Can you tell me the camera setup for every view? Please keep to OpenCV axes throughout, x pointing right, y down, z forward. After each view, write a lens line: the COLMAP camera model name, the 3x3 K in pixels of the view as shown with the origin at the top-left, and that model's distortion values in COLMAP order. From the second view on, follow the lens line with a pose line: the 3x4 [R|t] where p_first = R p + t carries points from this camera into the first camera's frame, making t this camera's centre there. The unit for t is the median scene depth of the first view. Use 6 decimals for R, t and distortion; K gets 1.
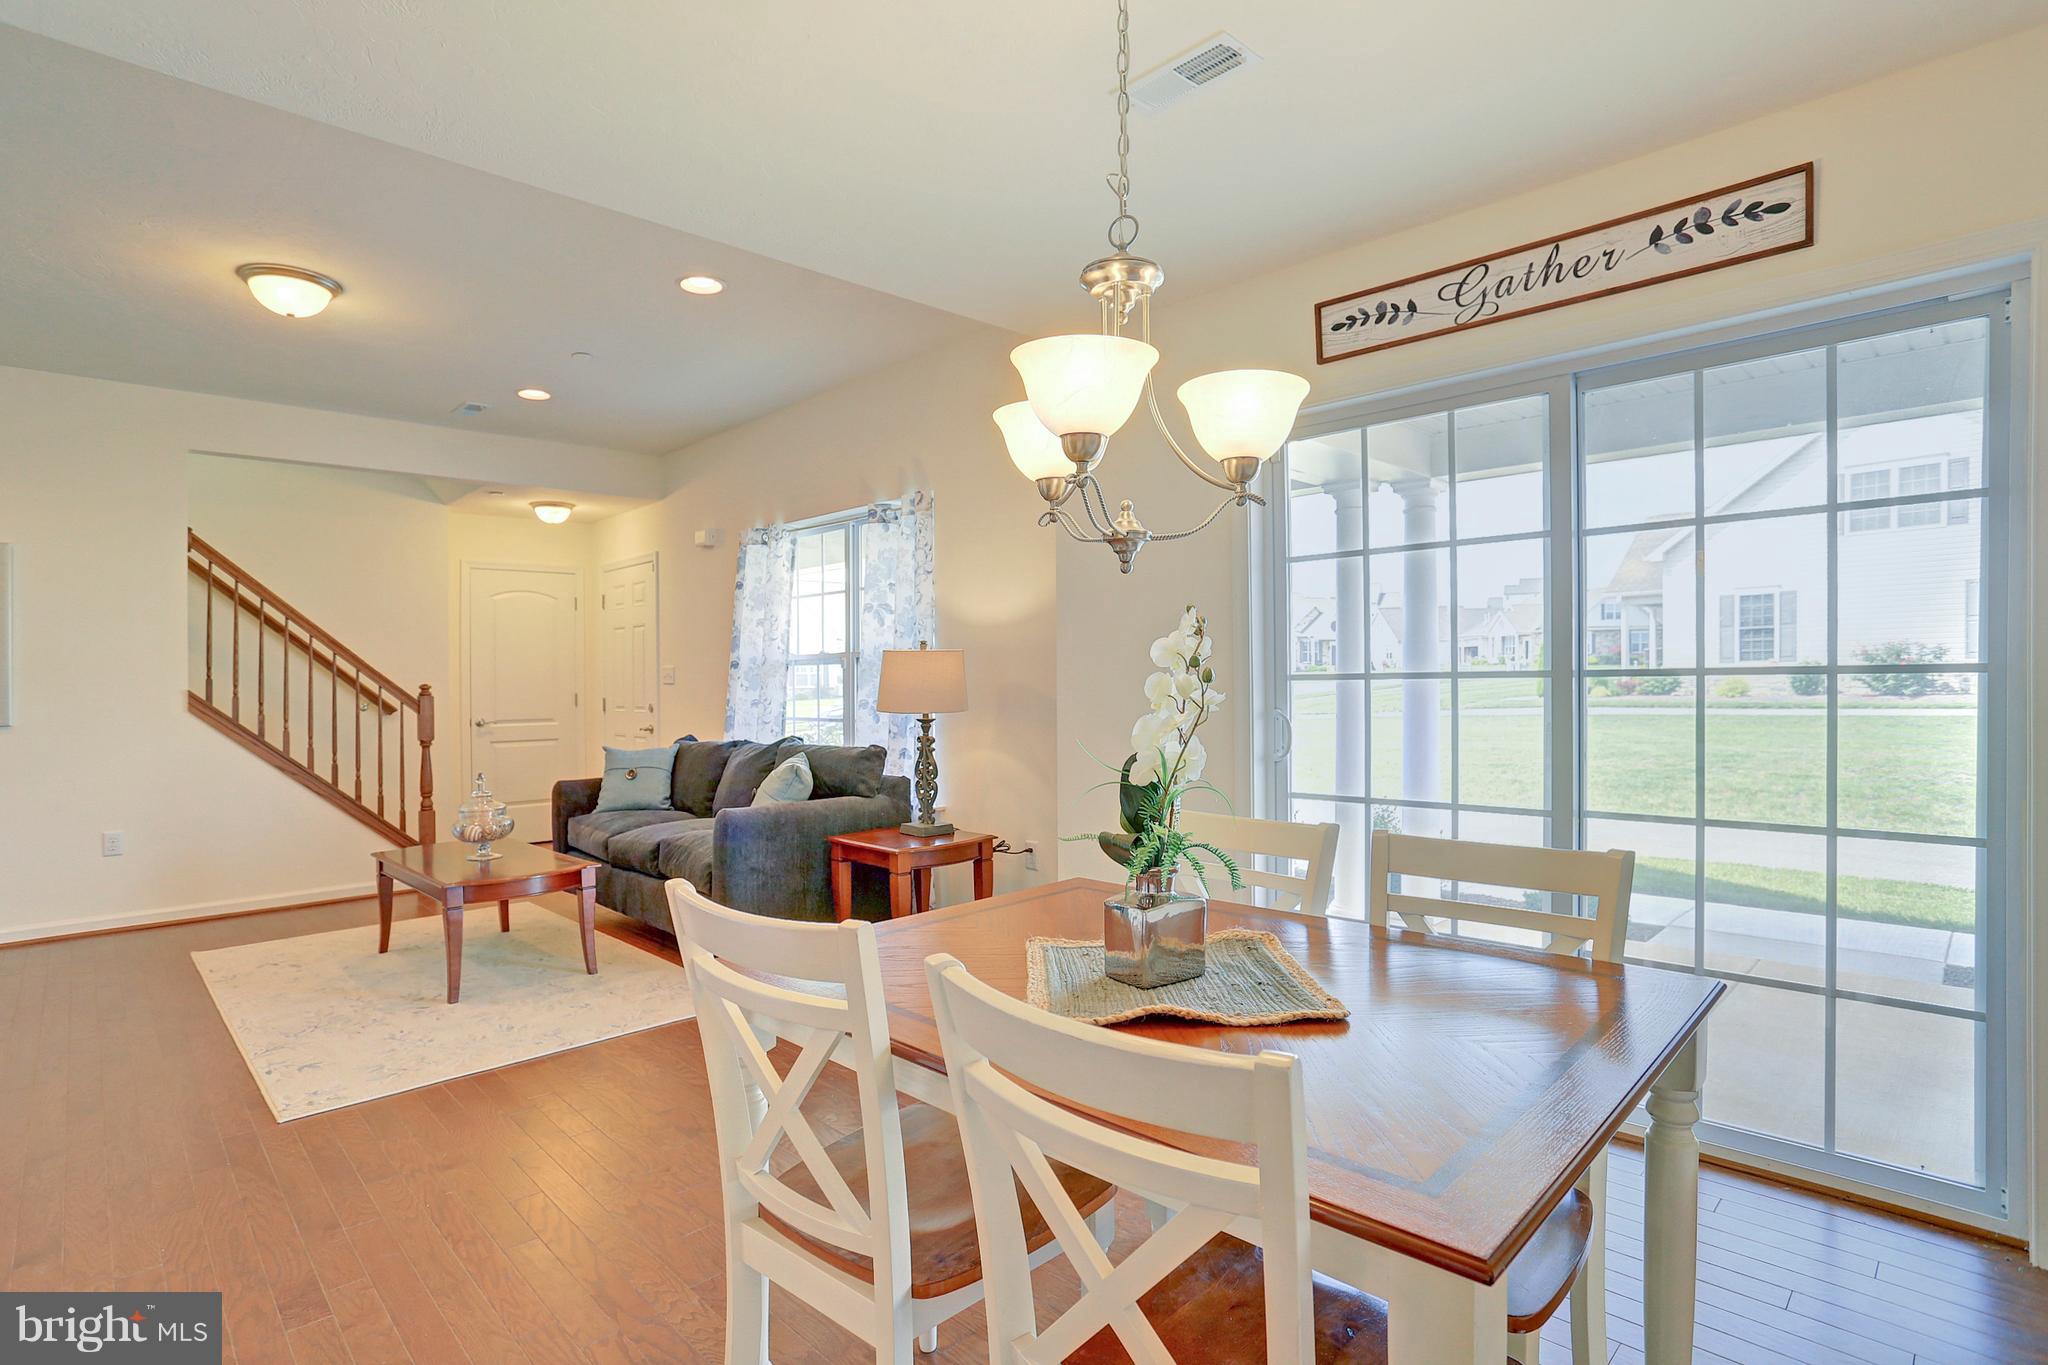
lens RADIAL K [[1024.3, 0, 1012.2], [0, 1024.3, 676.5], [0, 0, 1]] dist [-0.062012, 0.021028]
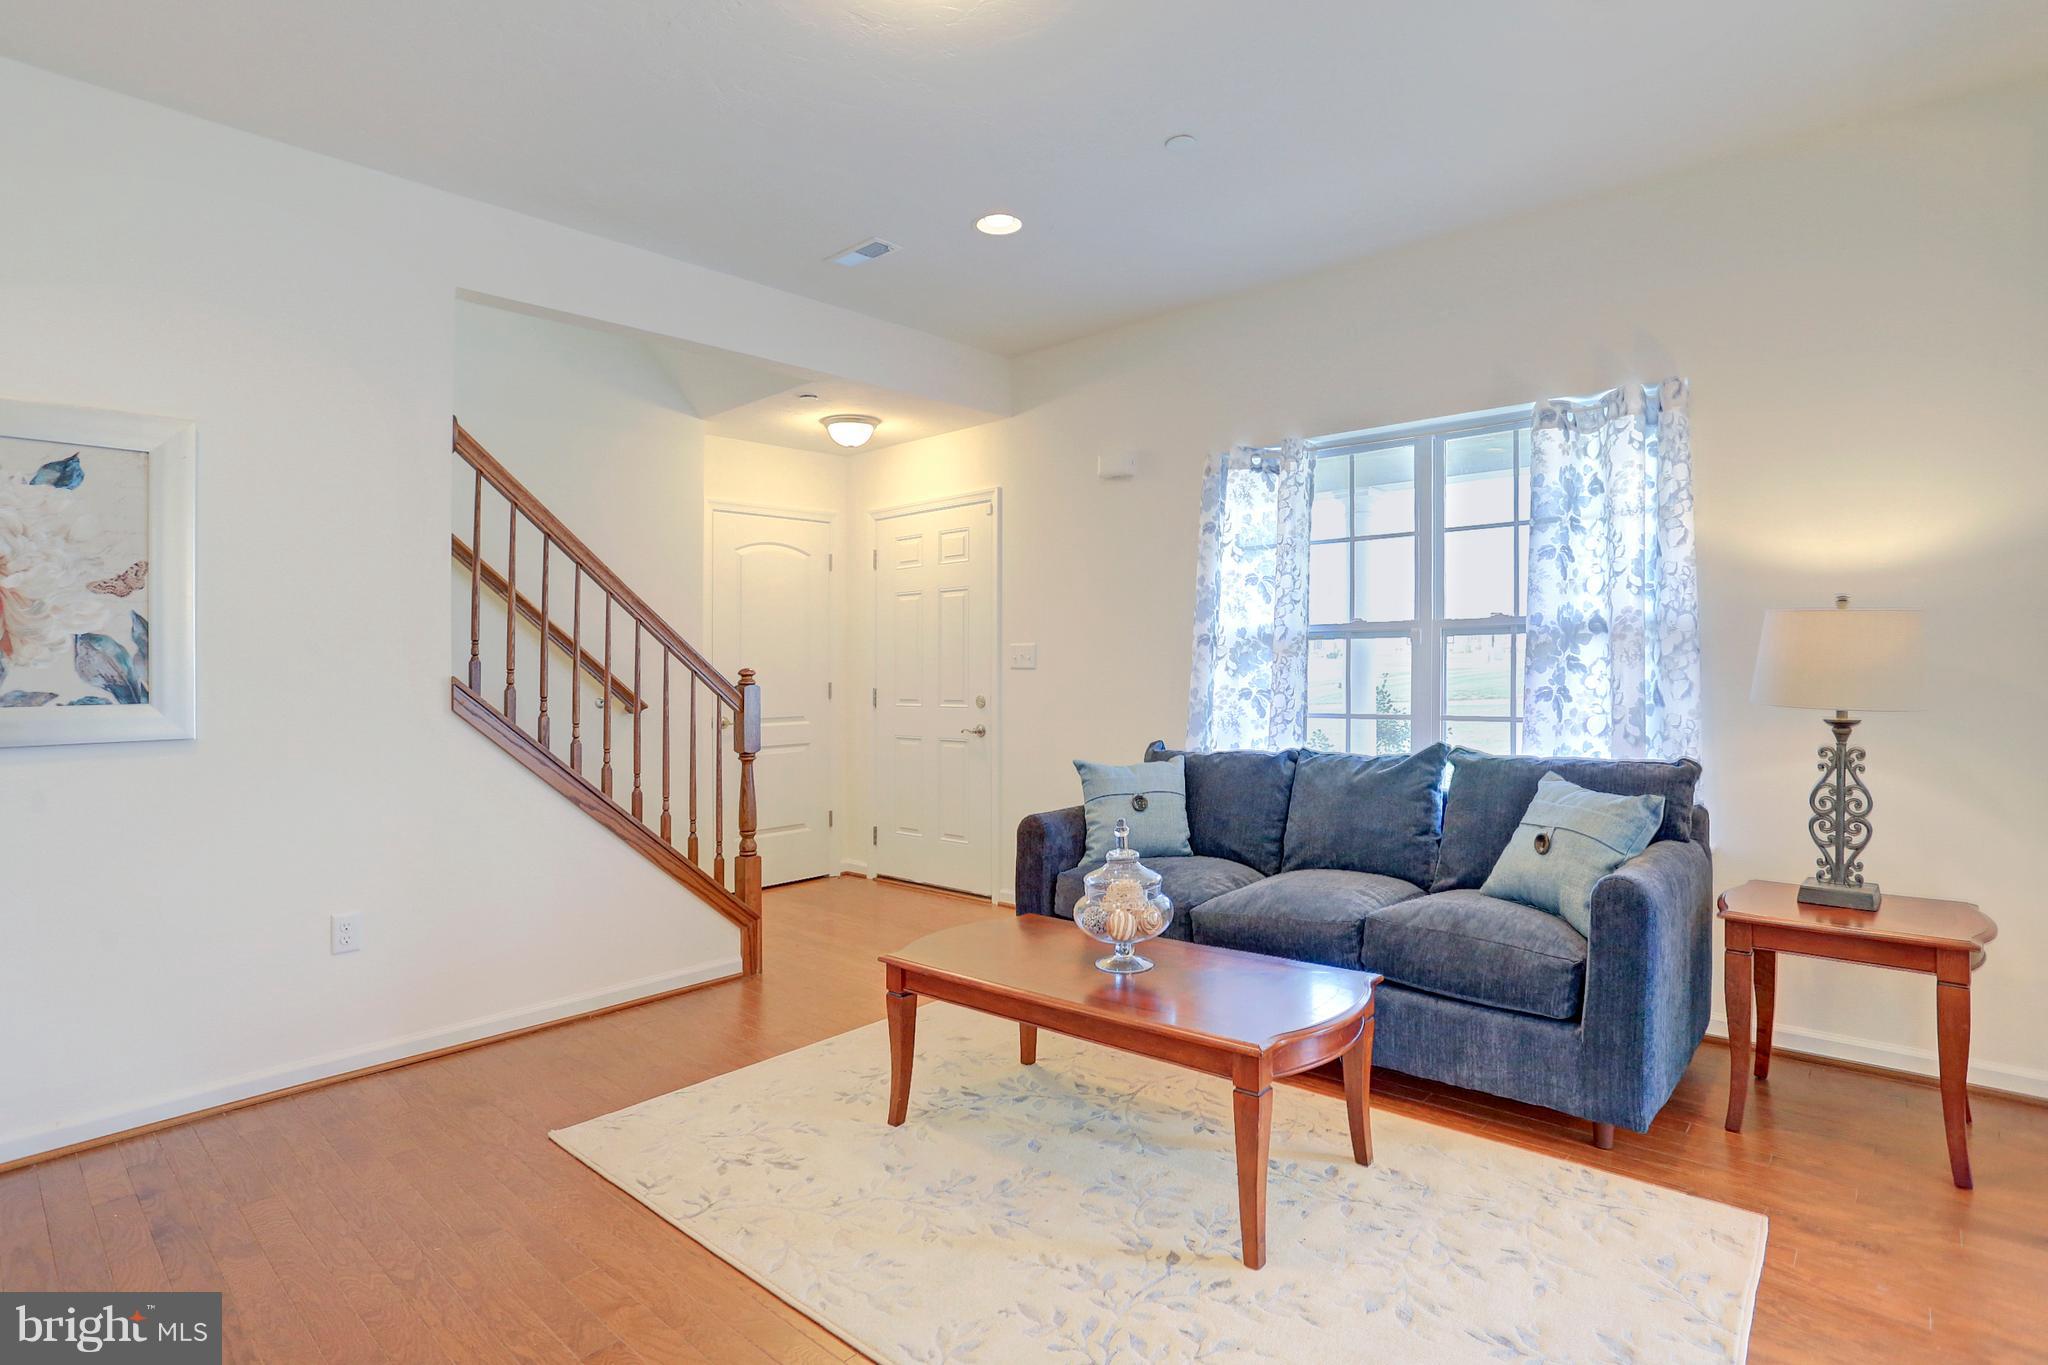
lens RADIAL K [[1024.3, 0, 988.0], [0, 1024.3, 676.6], [0, 0, 1]] dist [-0.062012, 0.021028]
pose [[0.997709, -0.000321, 0.067654, -0.492447], [-0.000302, 0.999958, 0.009194, 0.007530], [-0.067654, -0.009193, 0.997666, 0.324965]]
